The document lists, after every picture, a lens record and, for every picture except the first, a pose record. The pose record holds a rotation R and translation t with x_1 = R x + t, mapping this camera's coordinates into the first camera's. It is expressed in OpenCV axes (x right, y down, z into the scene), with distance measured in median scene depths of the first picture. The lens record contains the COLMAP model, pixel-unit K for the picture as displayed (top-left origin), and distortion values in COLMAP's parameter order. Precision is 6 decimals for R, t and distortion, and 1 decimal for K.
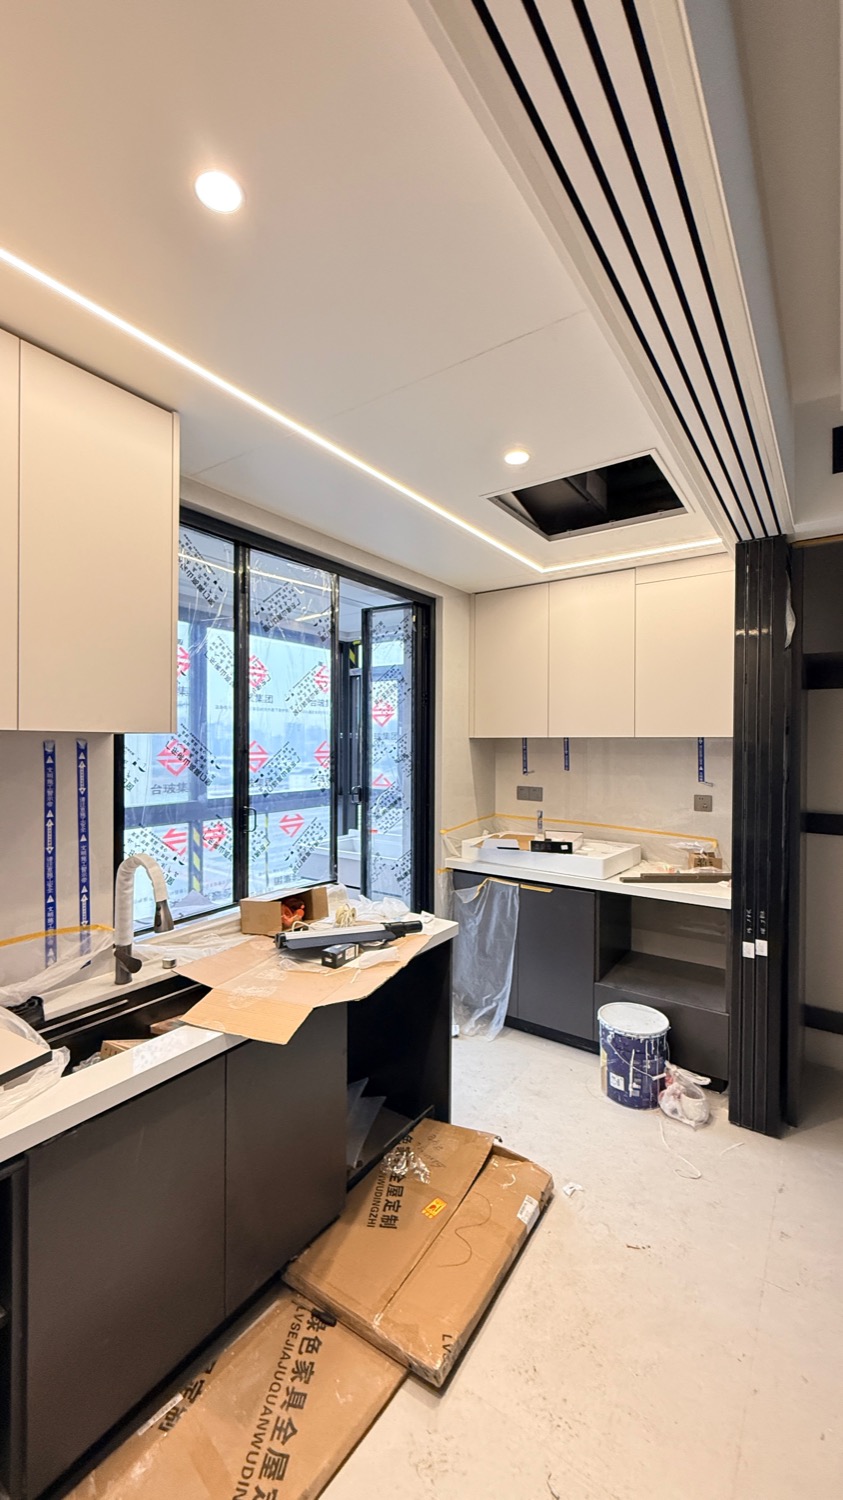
lens RADIAL K [[592.2, 0, 420.8], [0, 592.2, 746.6], [0, 0, 1]] dist [-0.000540, -0.000143]
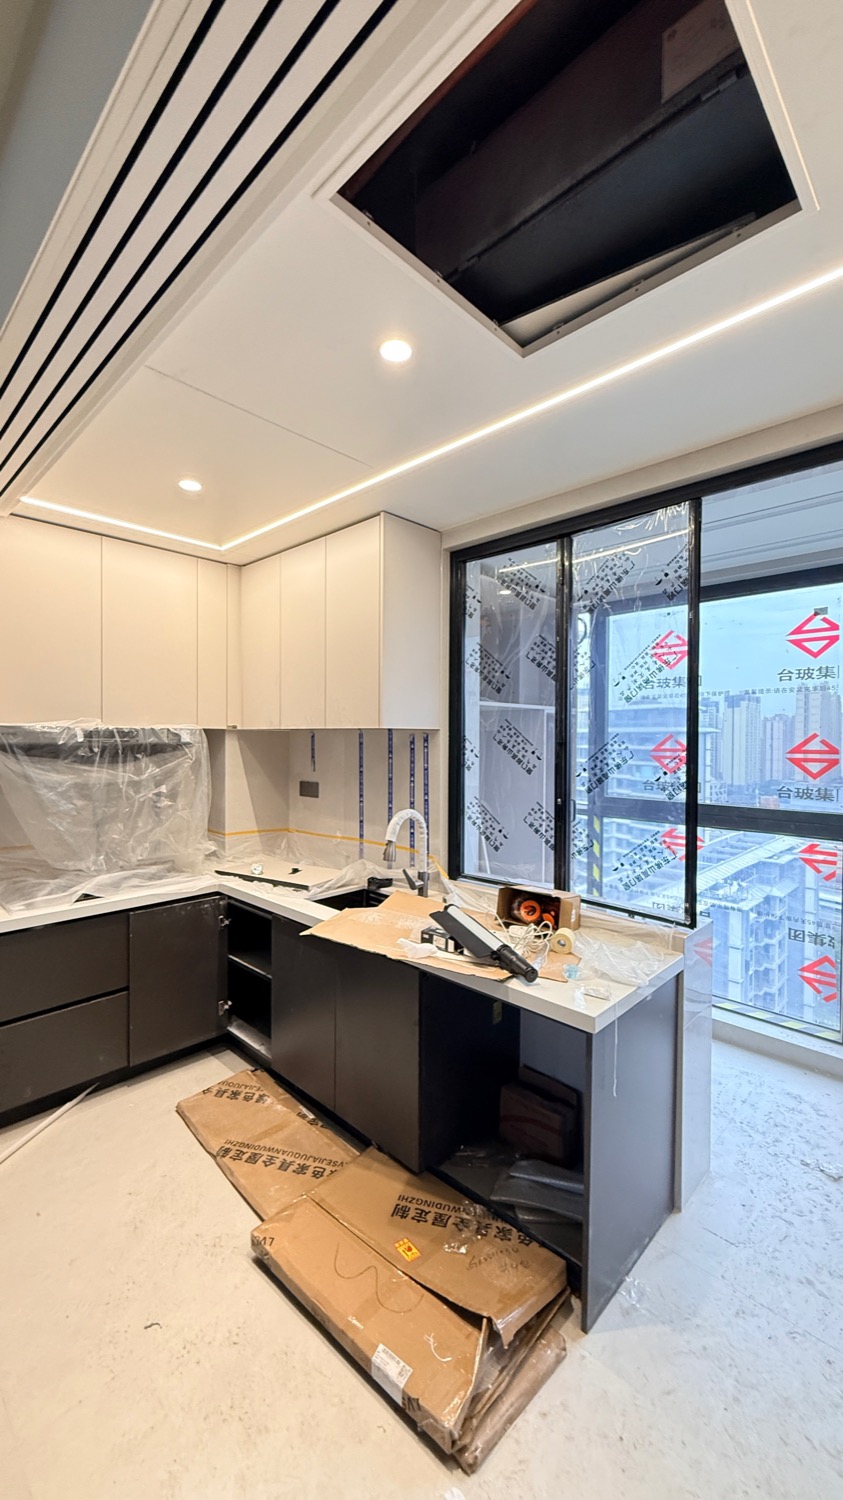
lens RADIAL K [[592.2, 0, 424.6], [0, 592.2, 746.9], [0, 0, 1]] dist [-0.000540, -0.000143]
pose [[-0.150914, 0.009617, -0.988500, 0.718759], [-0.012251, 0.999858, 0.011598, 0.004695], [0.988471, 0.013861, -0.150775, 0.920173]]
